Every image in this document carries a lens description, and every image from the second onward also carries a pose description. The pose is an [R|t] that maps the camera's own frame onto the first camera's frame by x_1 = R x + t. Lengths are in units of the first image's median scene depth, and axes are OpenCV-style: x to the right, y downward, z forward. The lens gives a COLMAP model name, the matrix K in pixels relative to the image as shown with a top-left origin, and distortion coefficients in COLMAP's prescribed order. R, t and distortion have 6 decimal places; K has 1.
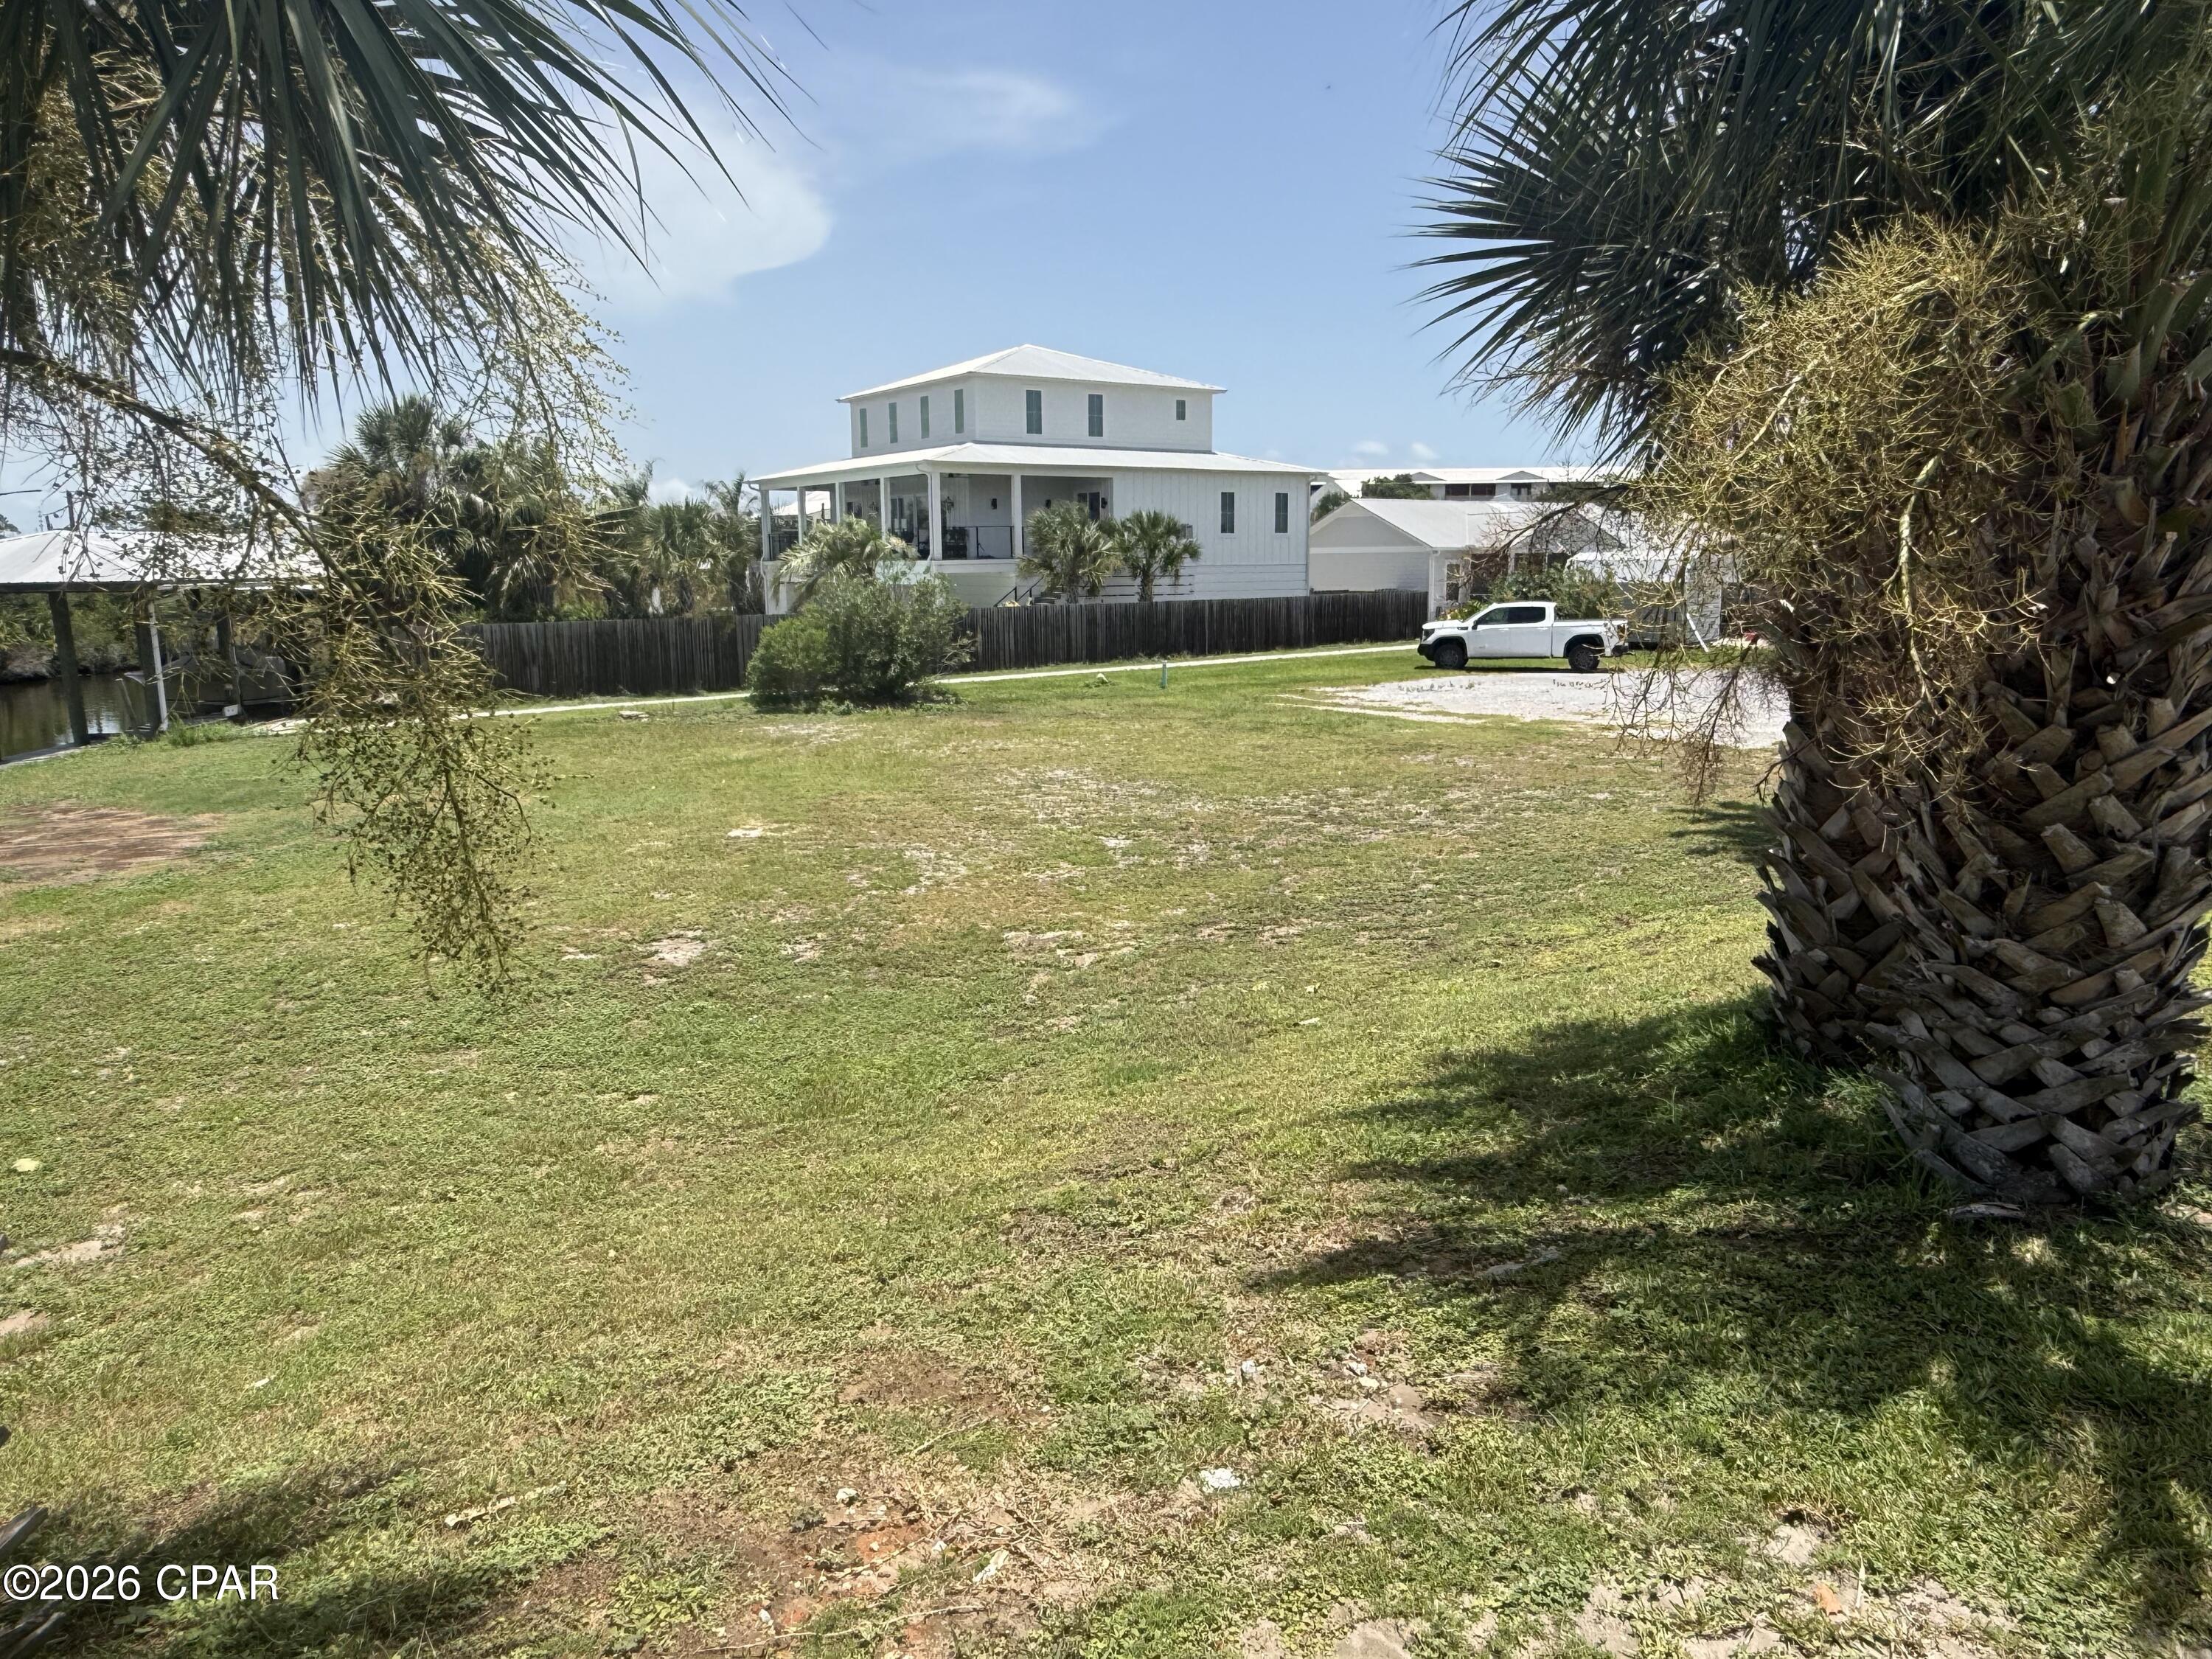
lens RADIAL K [[1486.4, 0, 1100.5], [0, 1486.4, 835.7], [0, 0, 1]] dist [-0.013108, 0.004616]
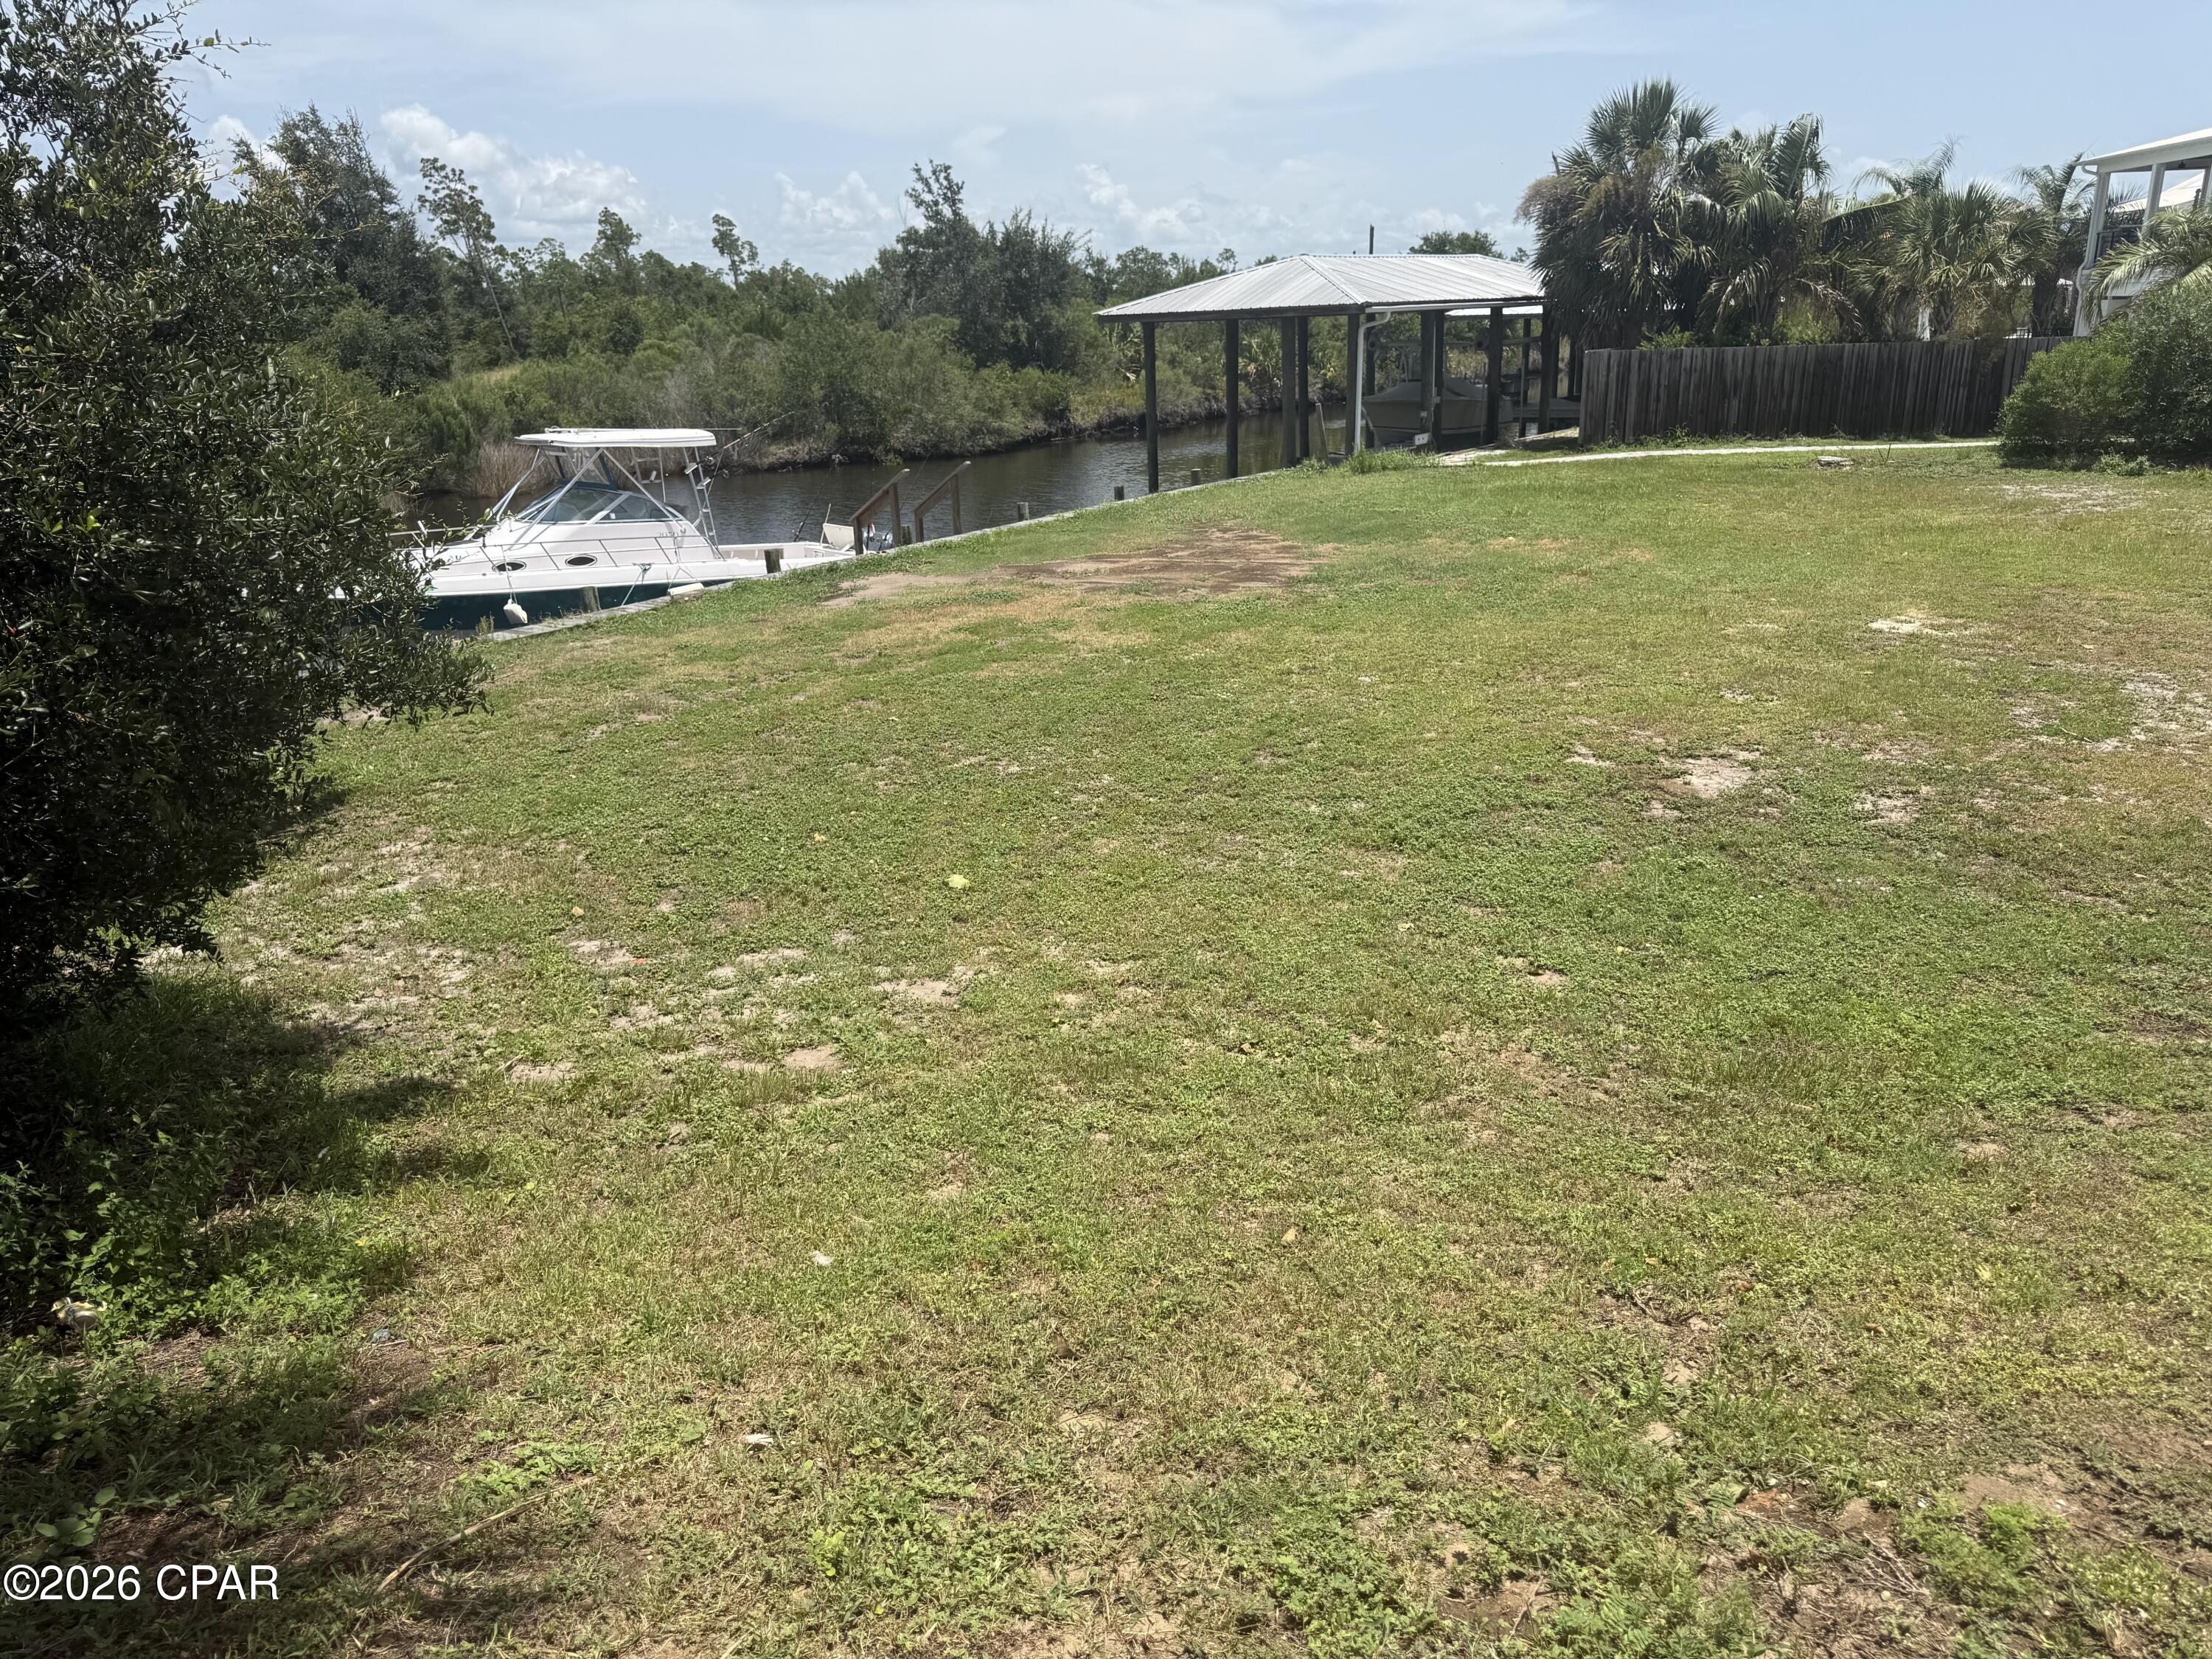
lens RADIAL K [[1552.9, 0, 1083.1], [0, 1552.9, 831.1], [0, 0, 1]] dist [0.031438, -0.039466]
pose [[0.715588, 0.206204, -0.667393, 0.020474], [-0.101946, 0.976035, 0.192257, -0.013911], [0.691043, -0.069539, 0.719461, 0.184529]]
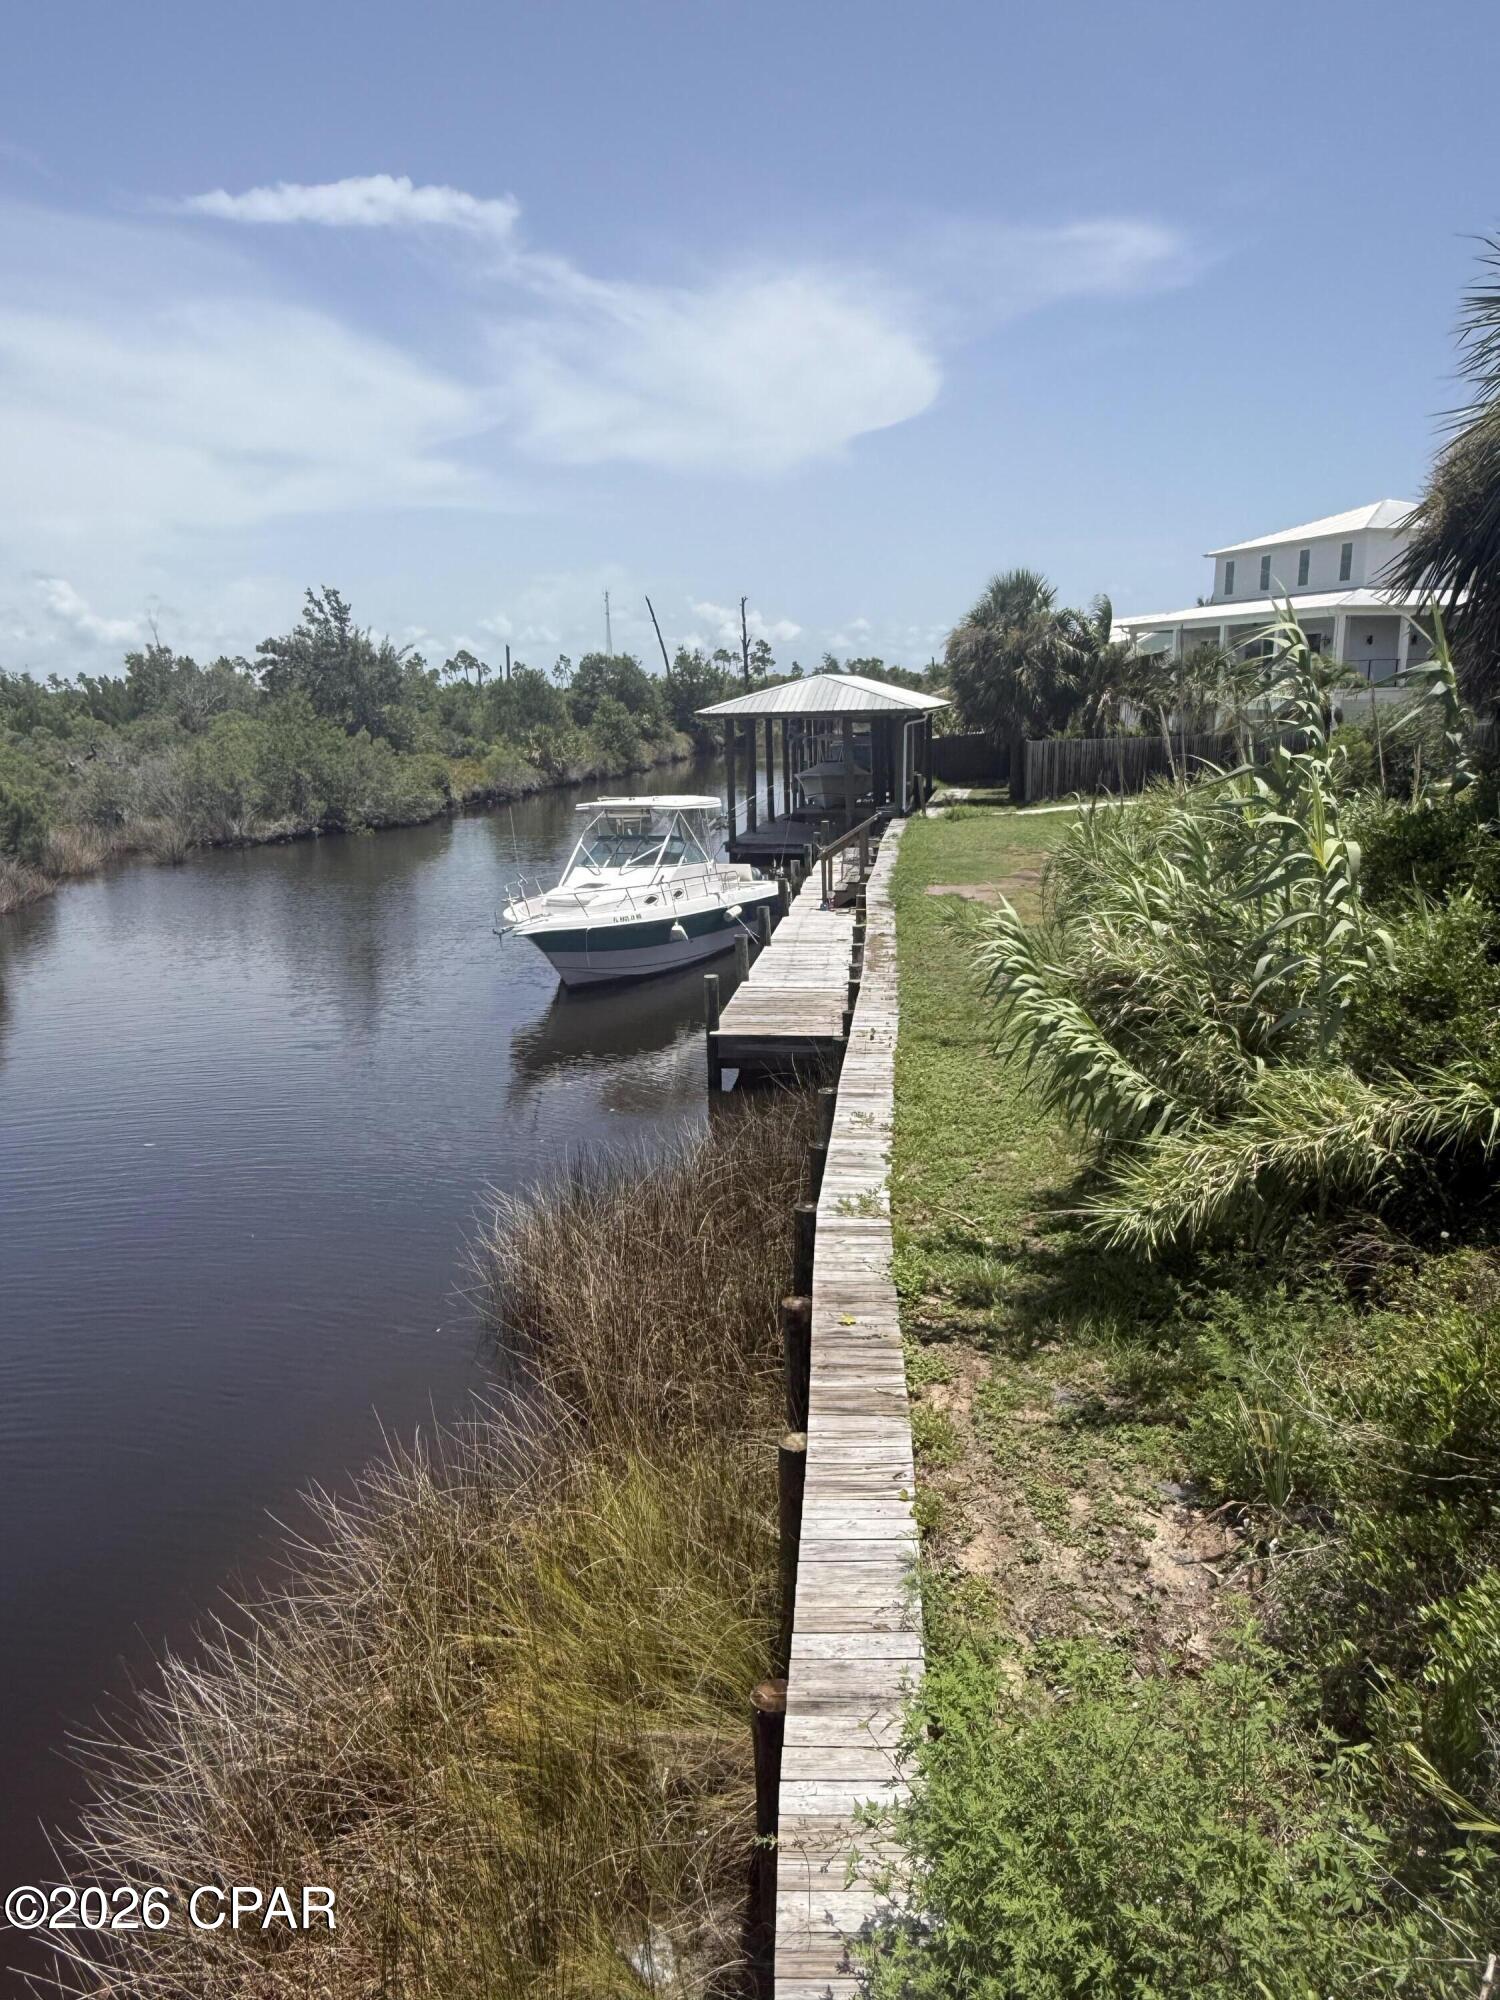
lens RADIAL K [[1343.9, 0, 730.5], [0, 1343.9, 996.9], [0, 0, 1]] dist [-0.013108, 0.004616]
pose [[0.948402, 0.059221, -0.311491, -0.934896], [-0.046785, 0.997787, 0.047255, 0.139651], [0.313600, -0.030244, 0.949073, -0.778783]]
